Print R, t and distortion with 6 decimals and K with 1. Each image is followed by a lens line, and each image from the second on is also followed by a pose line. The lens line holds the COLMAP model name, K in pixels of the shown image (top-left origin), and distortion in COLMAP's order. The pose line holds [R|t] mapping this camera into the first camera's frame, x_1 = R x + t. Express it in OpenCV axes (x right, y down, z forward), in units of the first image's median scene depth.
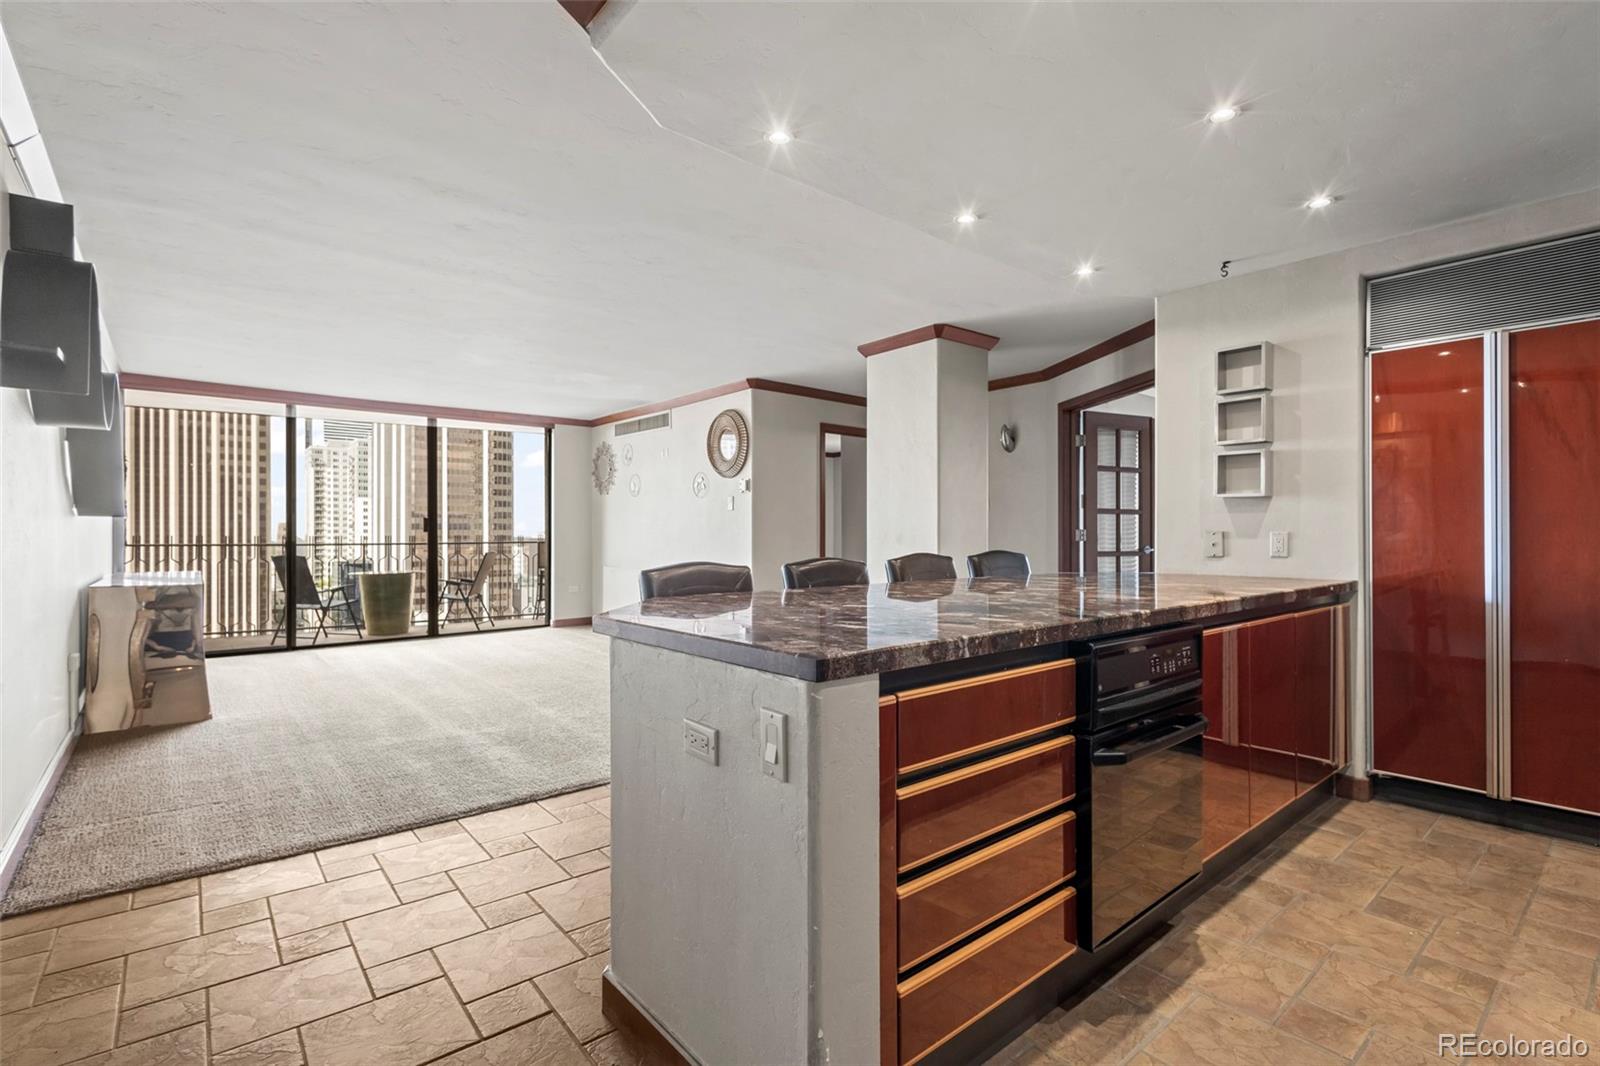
lens RADIAL K [[734.1, 0, 804.7], [0, 734.1, 528.7], [0, 0, 1]] dist [0.015304, -0.004987]
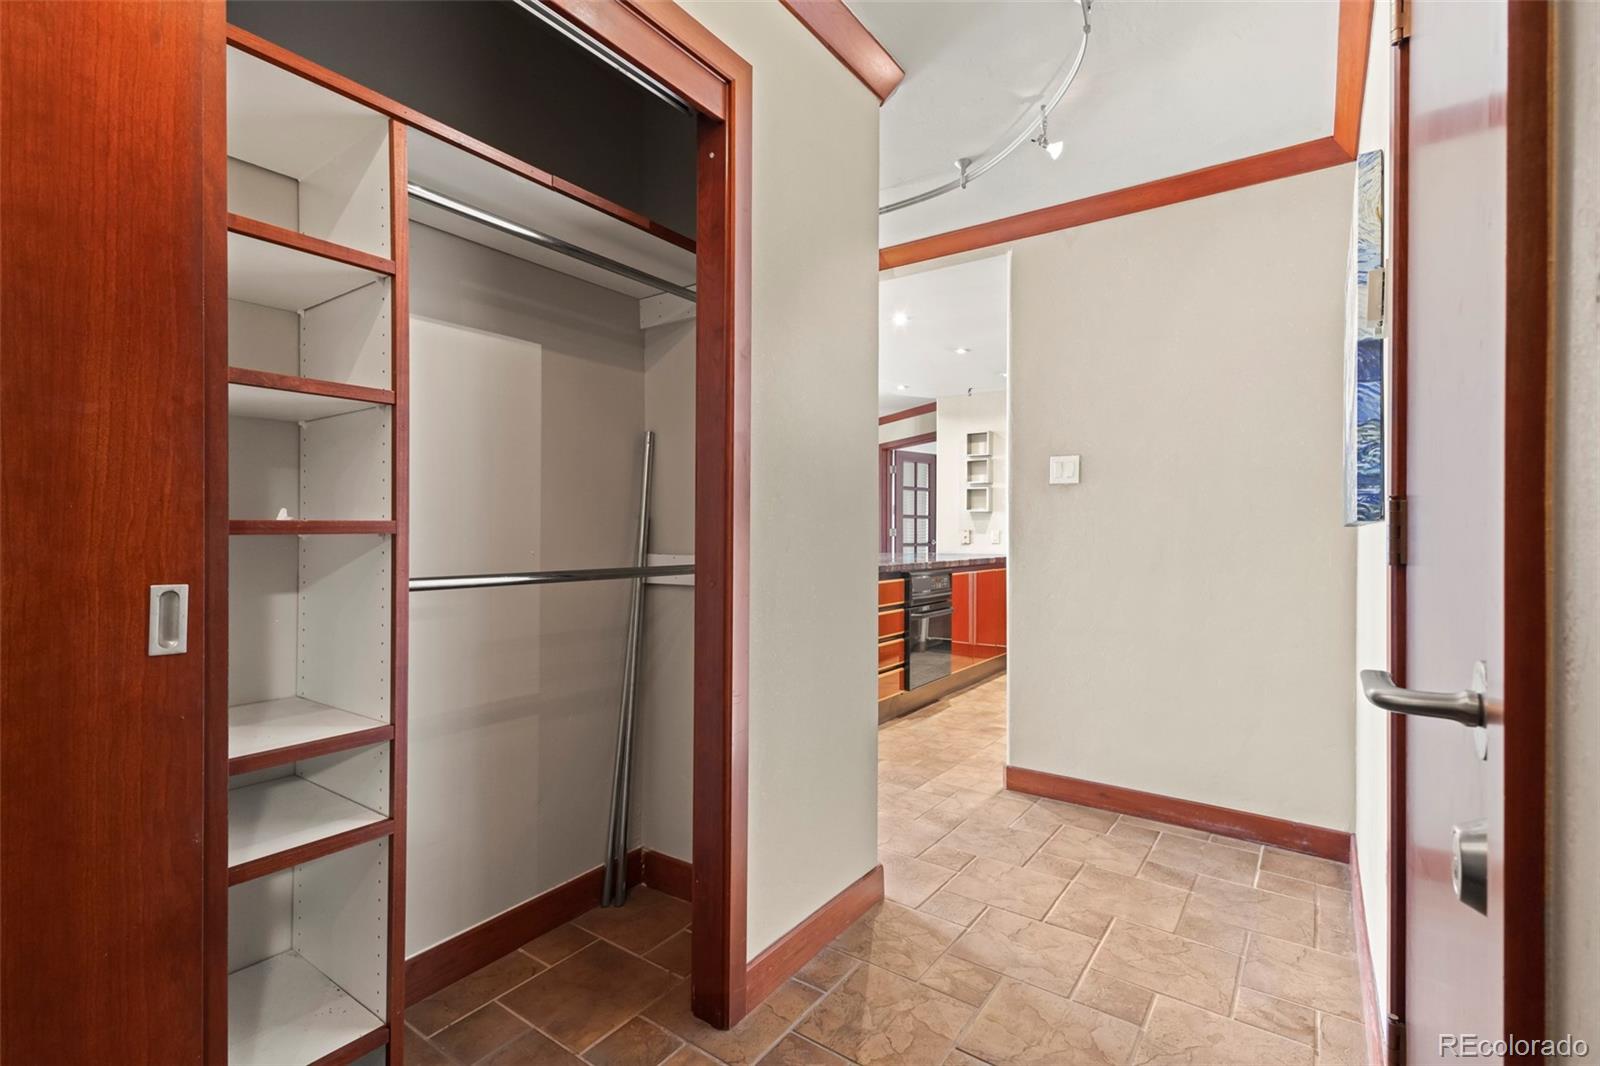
lens RADIAL K [[734.1, 0, 804.7], [0, 734.1, 528.7], [0, 0, 1]] dist [0.015304, -0.004987]
pose [[0.966802, 0.003783, 0.255500, -0.323282], [-0.004502, 0.999987, 0.002230, -0.002079], [-0.255488, -0.003306, 0.966807, -0.720090]]
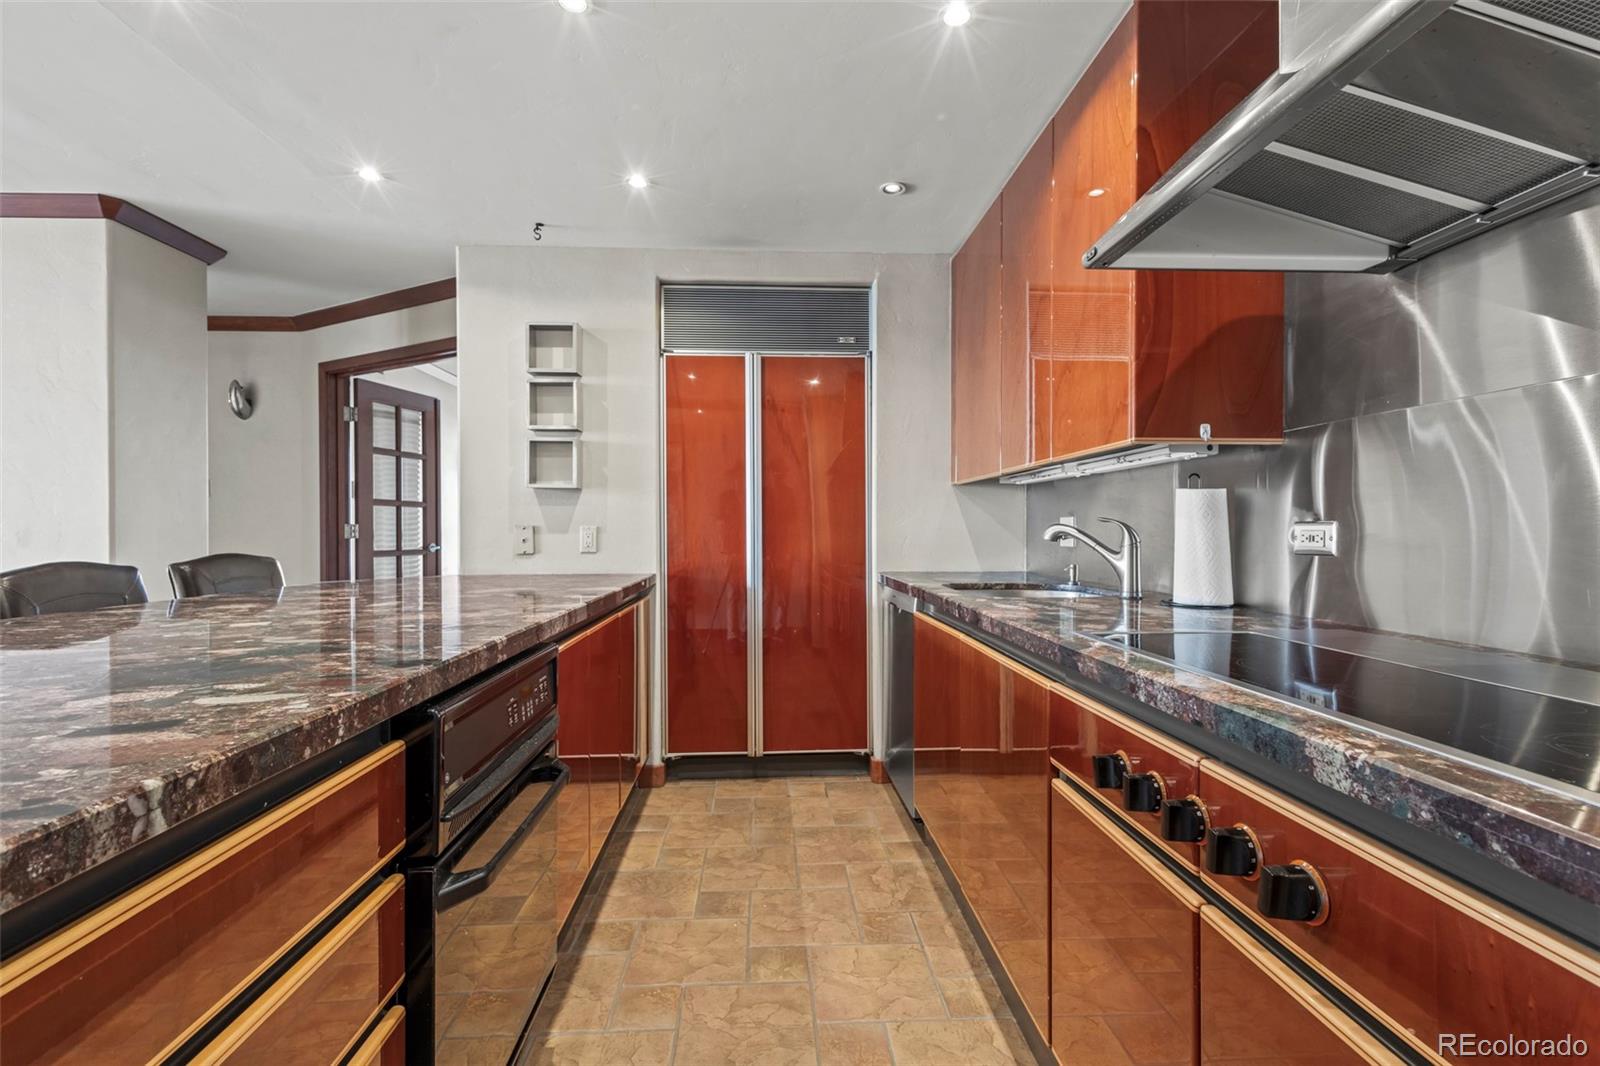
lens RADIAL K [[739.3, 0, 796.0], [0, 739.3, 533.9], [0, 0, 1]] dist [0.008555, -0.000738]
pose [[0.609259, -0.005379, 0.792953, 0.047444], [-0.003412, 0.999950, 0.009405, 0.004047], [-0.792964, -0.008435, 0.609210, 0.204222]]
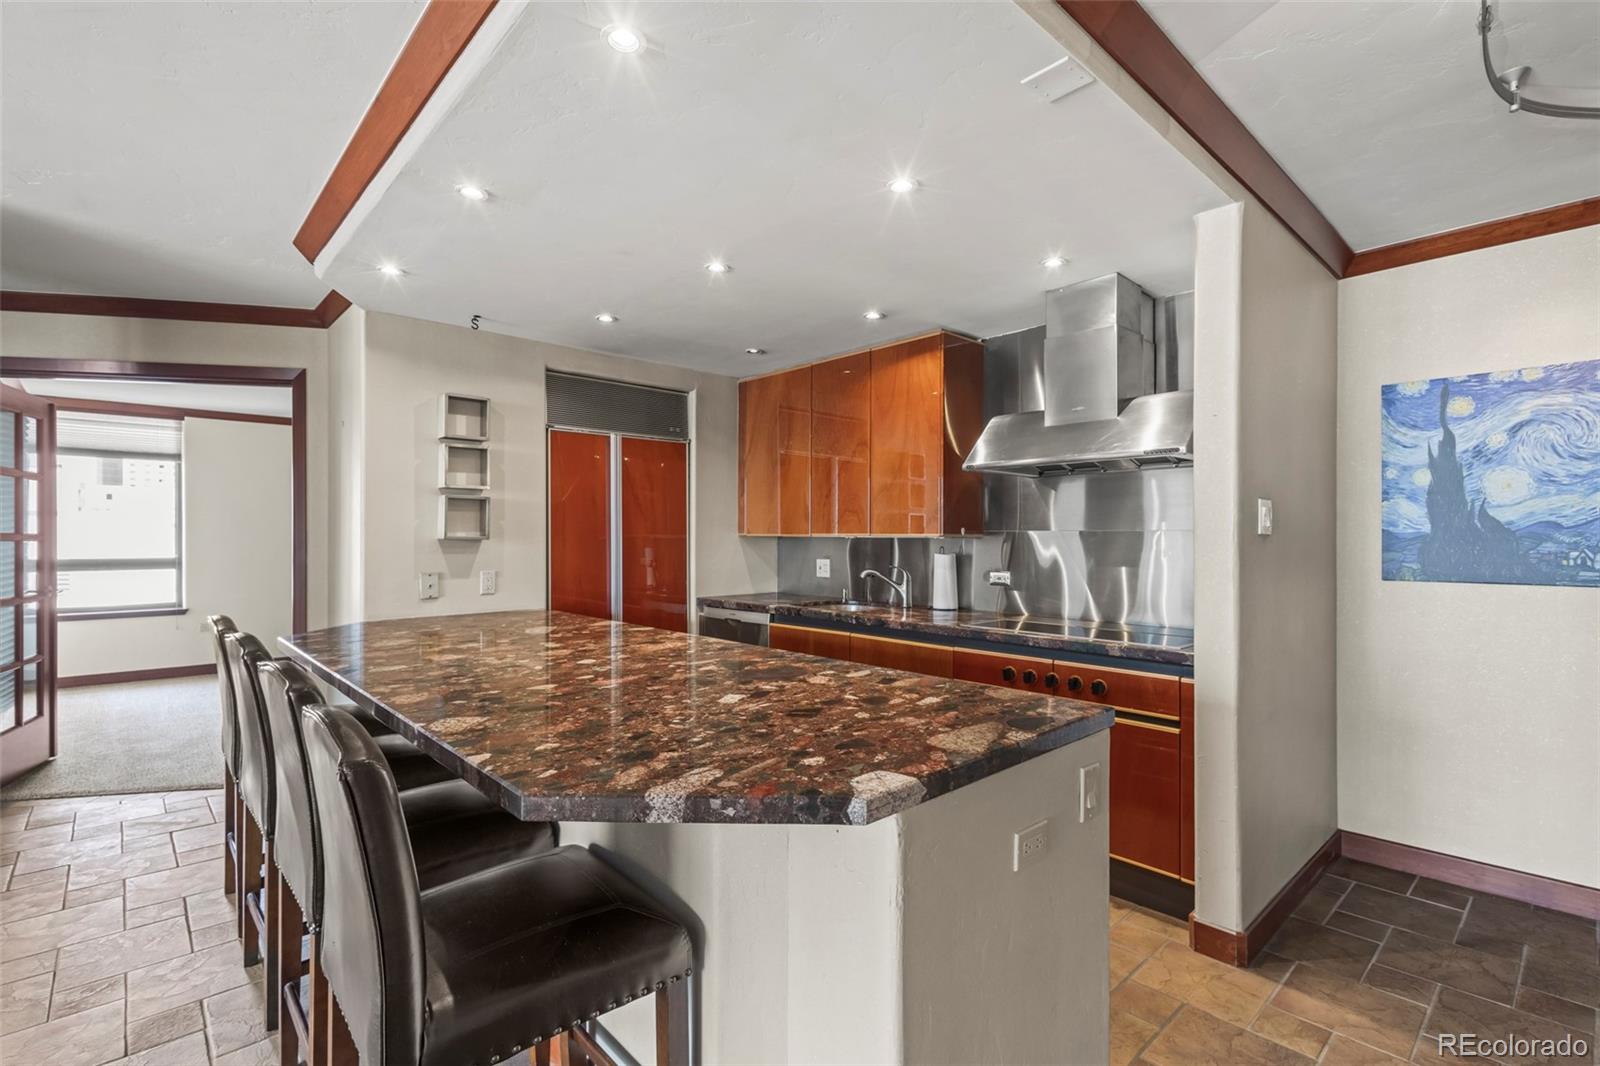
lens RADIAL K [[734.0, 0, 798.4], [0, 734.0, 536.9], [0, 0, 1]] dist [0.008955, -0.001788]
pose [[-0.035113, -0.001400, 0.999382, -0.479522], [-0.006863, 0.999976, 0.001160, -0.052240], [-0.999360, -0.006818, -0.035122, 0.574041]]
